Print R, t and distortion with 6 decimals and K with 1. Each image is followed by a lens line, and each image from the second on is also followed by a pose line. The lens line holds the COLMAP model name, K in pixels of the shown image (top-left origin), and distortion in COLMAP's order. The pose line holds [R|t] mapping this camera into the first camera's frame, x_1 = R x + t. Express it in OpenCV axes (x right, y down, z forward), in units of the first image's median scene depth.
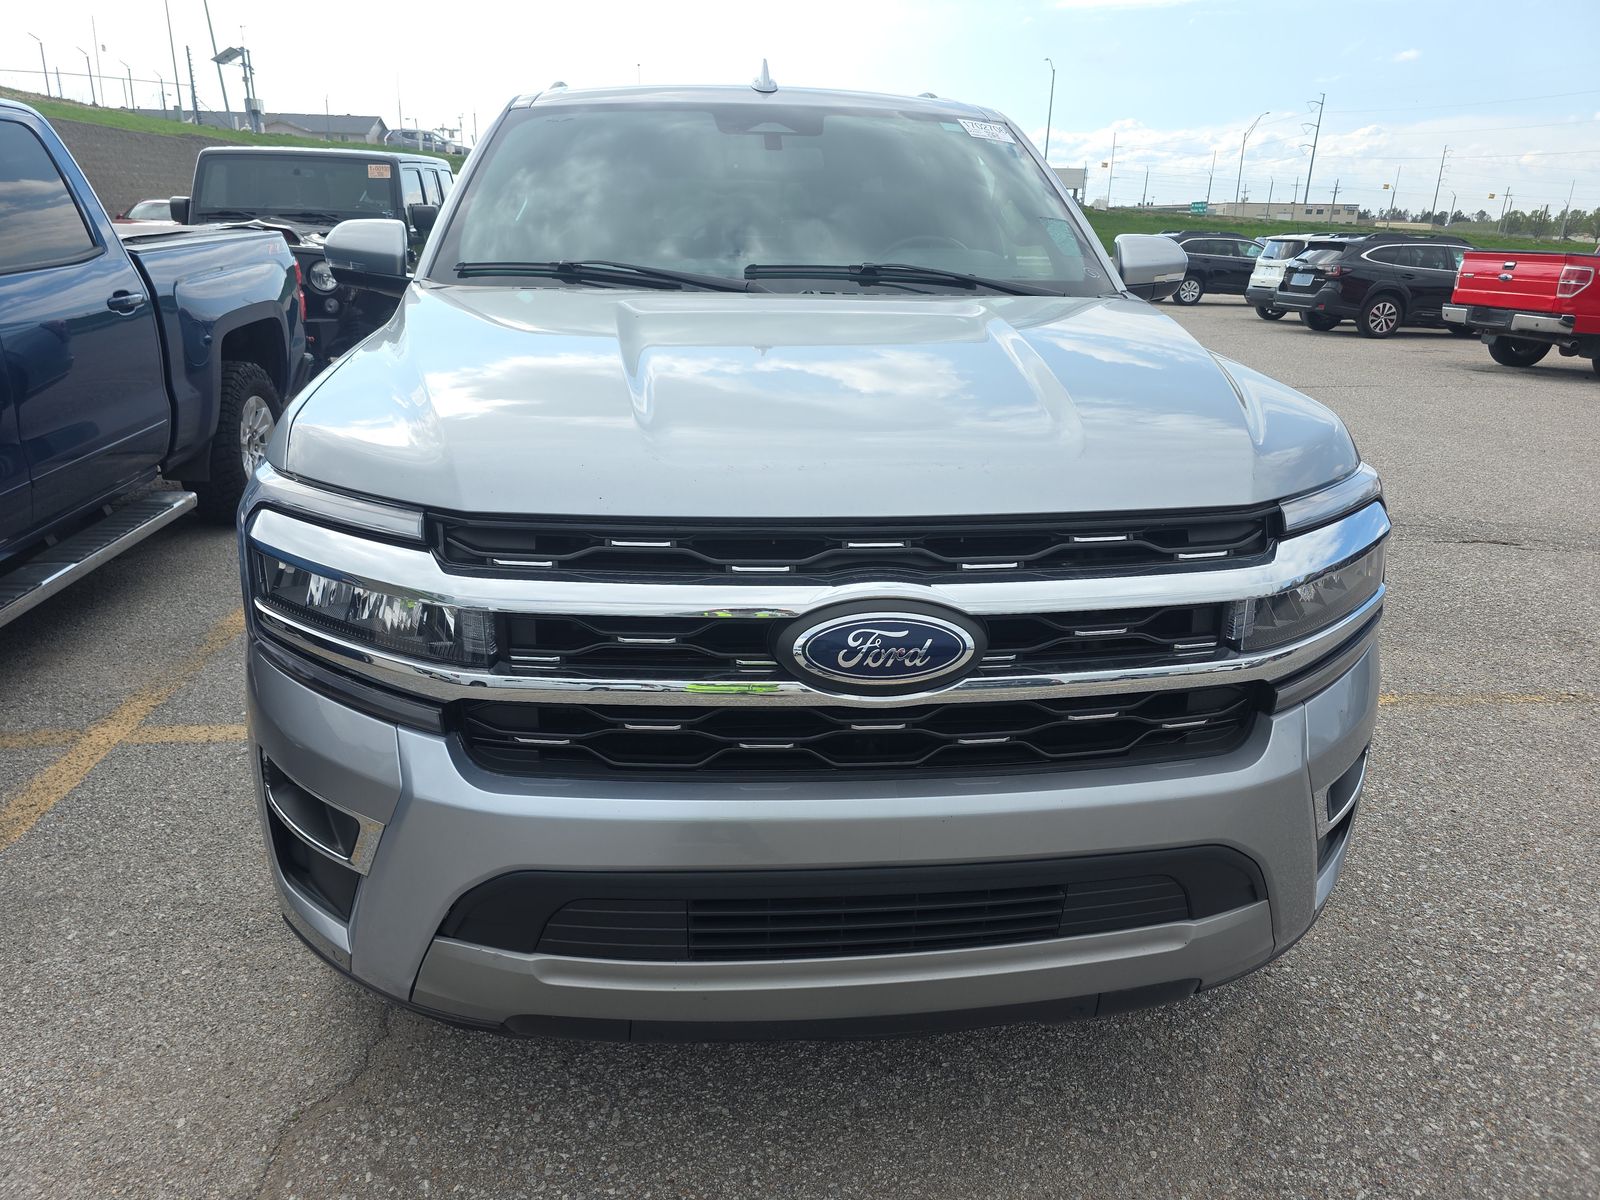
lens RADIAL K [[1275.3, 0, 800.0], [0, 1275.3, 600.0], [0, 0, 1]] dist [0.043278, -0.128671]
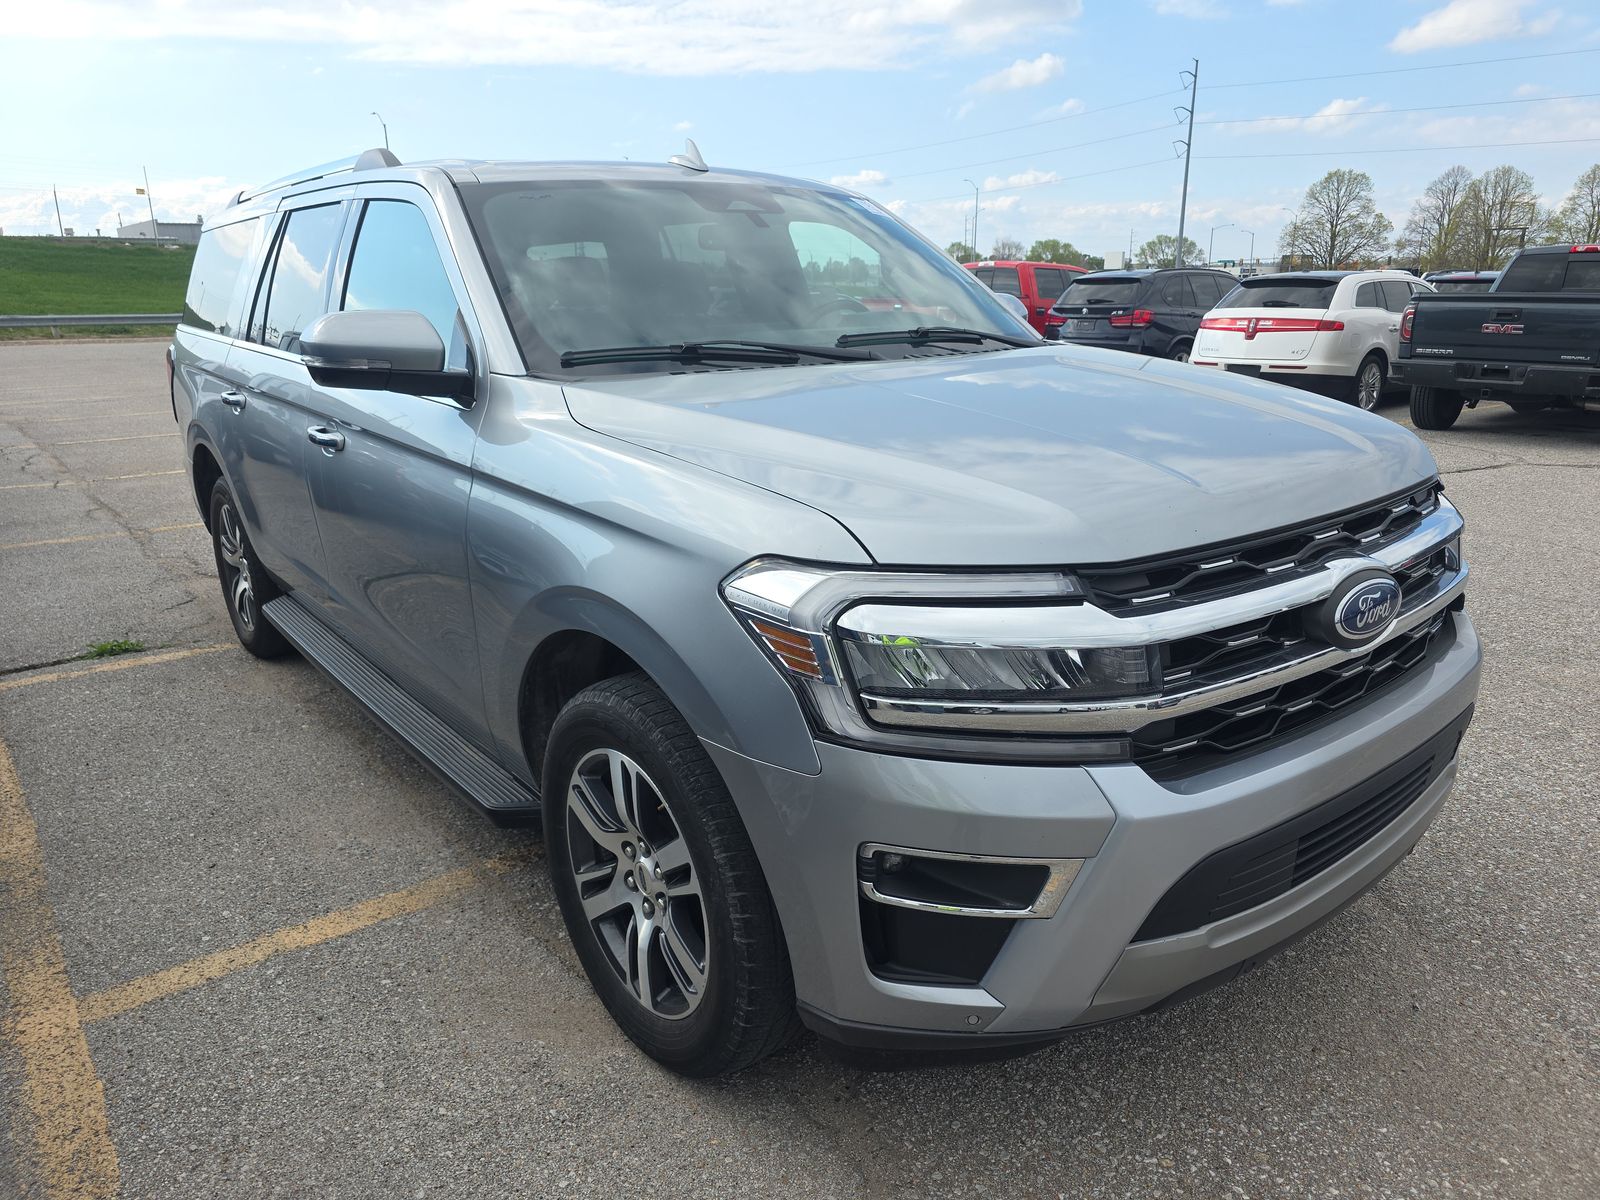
lens RADIAL K [[1295.5, 0, 800.2], [0, 1295.5, 639.7], [0, 0, 1]] dist [-0.007973, -0.001248]
pose [[0.785402, -0.196434, 0.586991, -0.935375], [0.204176, 0.977449, 0.053909, -0.096932], [-0.584343, 0.077509, 0.807797, 0.201450]]
